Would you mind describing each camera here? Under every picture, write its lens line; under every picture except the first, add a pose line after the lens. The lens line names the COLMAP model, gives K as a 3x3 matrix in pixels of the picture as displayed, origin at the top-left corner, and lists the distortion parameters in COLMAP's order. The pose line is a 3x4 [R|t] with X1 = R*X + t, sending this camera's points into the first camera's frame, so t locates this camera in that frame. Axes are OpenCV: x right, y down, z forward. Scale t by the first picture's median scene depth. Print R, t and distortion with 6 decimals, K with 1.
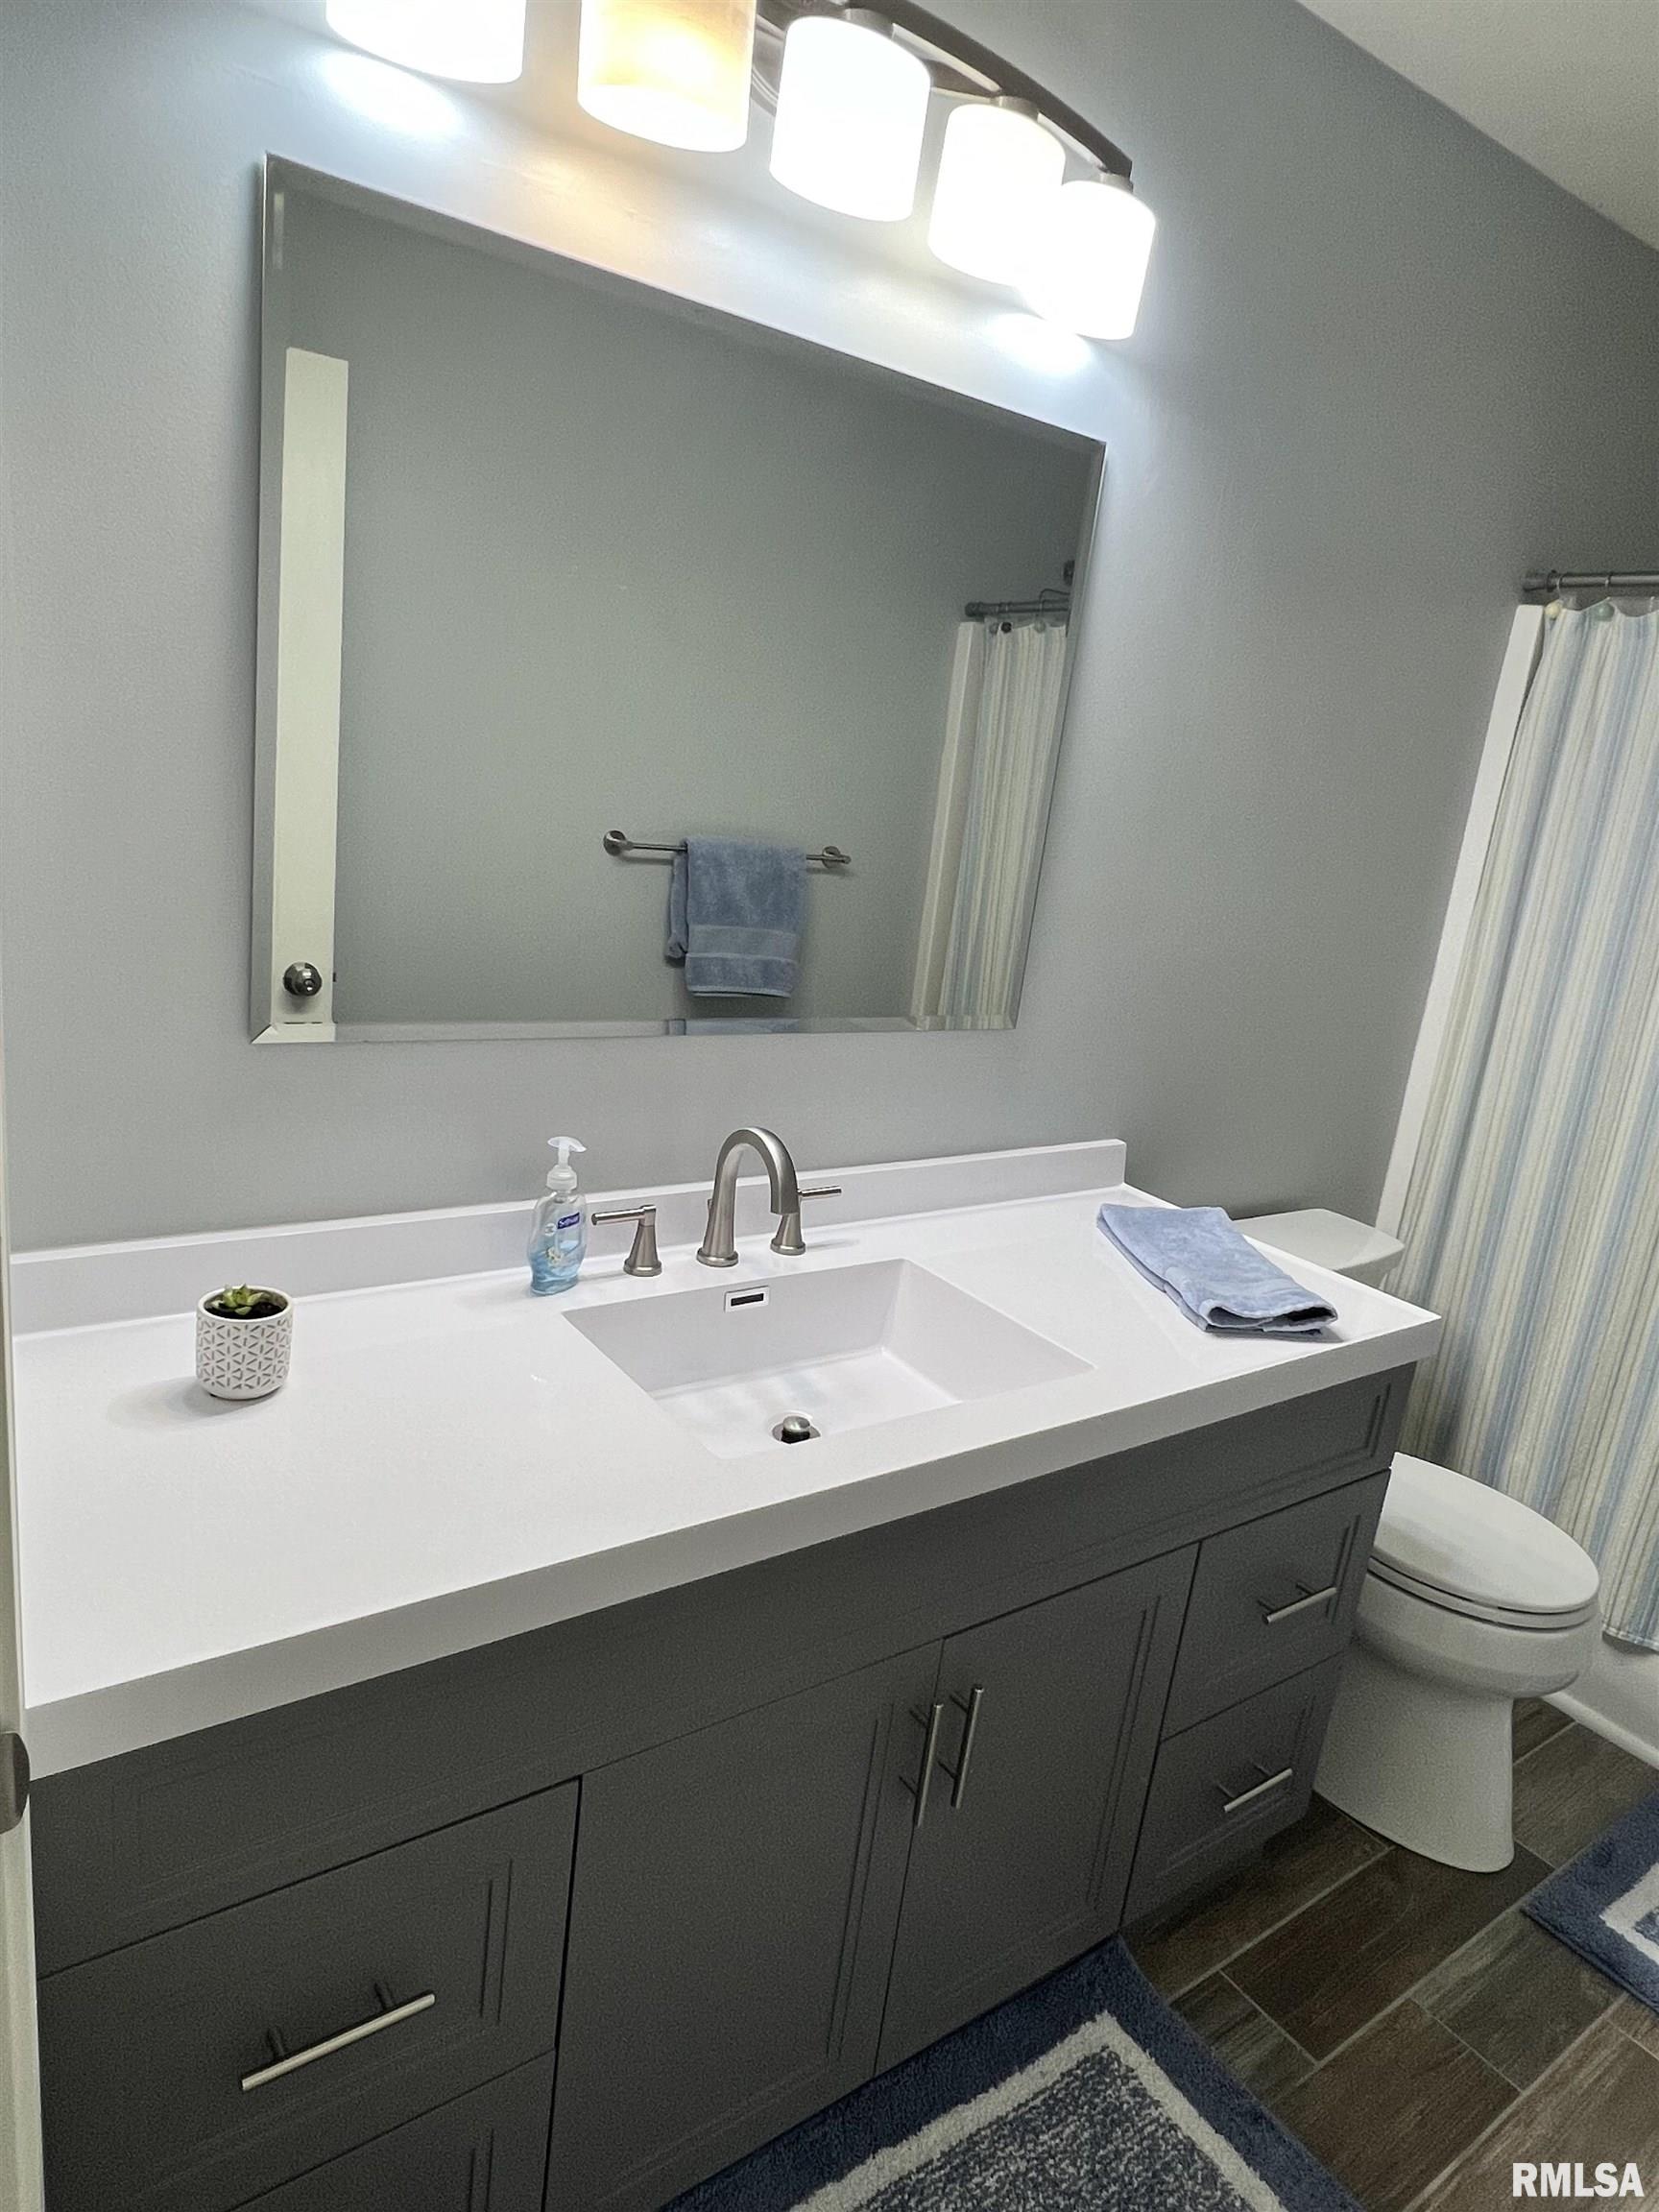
lens RADIAL K [[1343.4, 0, 829.4], [0, 1343.4, 1108.5], [0, 0, 1]] dist [-0.007890, 0.006891]
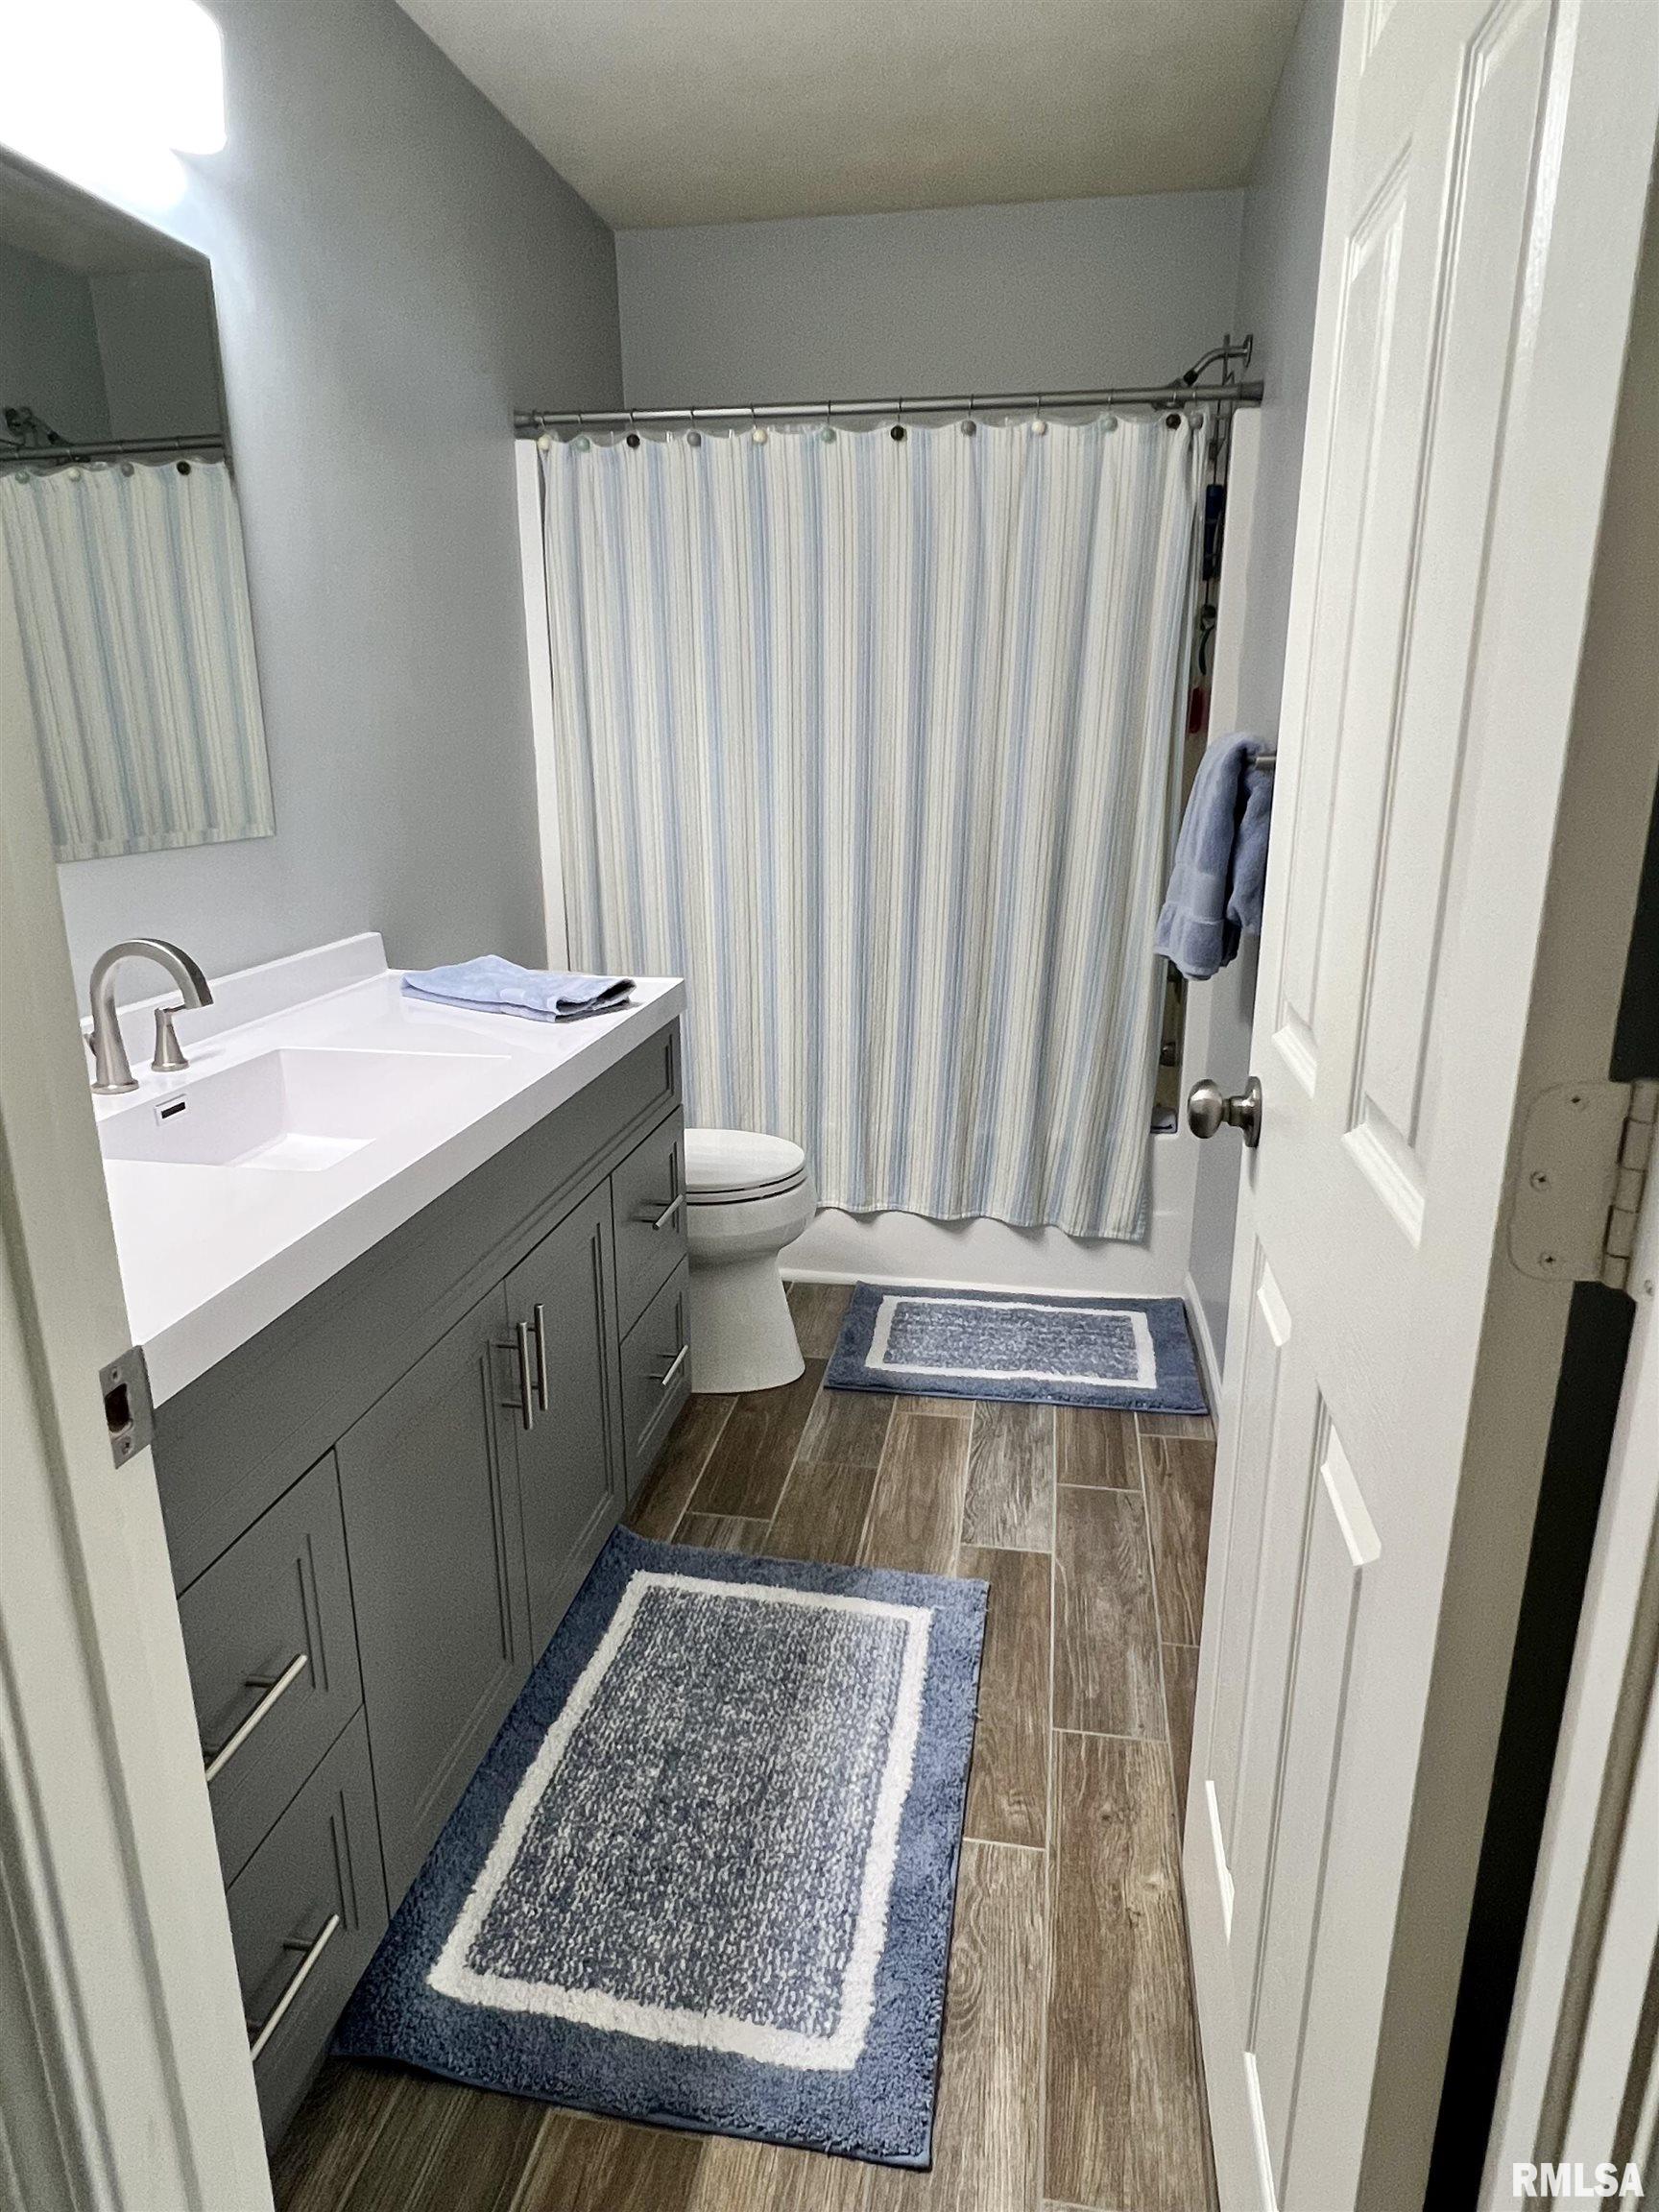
lens RADIAL K [[1343.4, 0, 830.0], [0, 1343.4, 1107.3], [0, 0, 1]] dist [-0.007890, 0.006891]
pose [[0.705348, -0.305379, 0.639709, -0.337789], [0.257730, 0.951165, 0.169883, 0.089250], [-0.660348, 0.045046, 0.749608, -0.089299]]
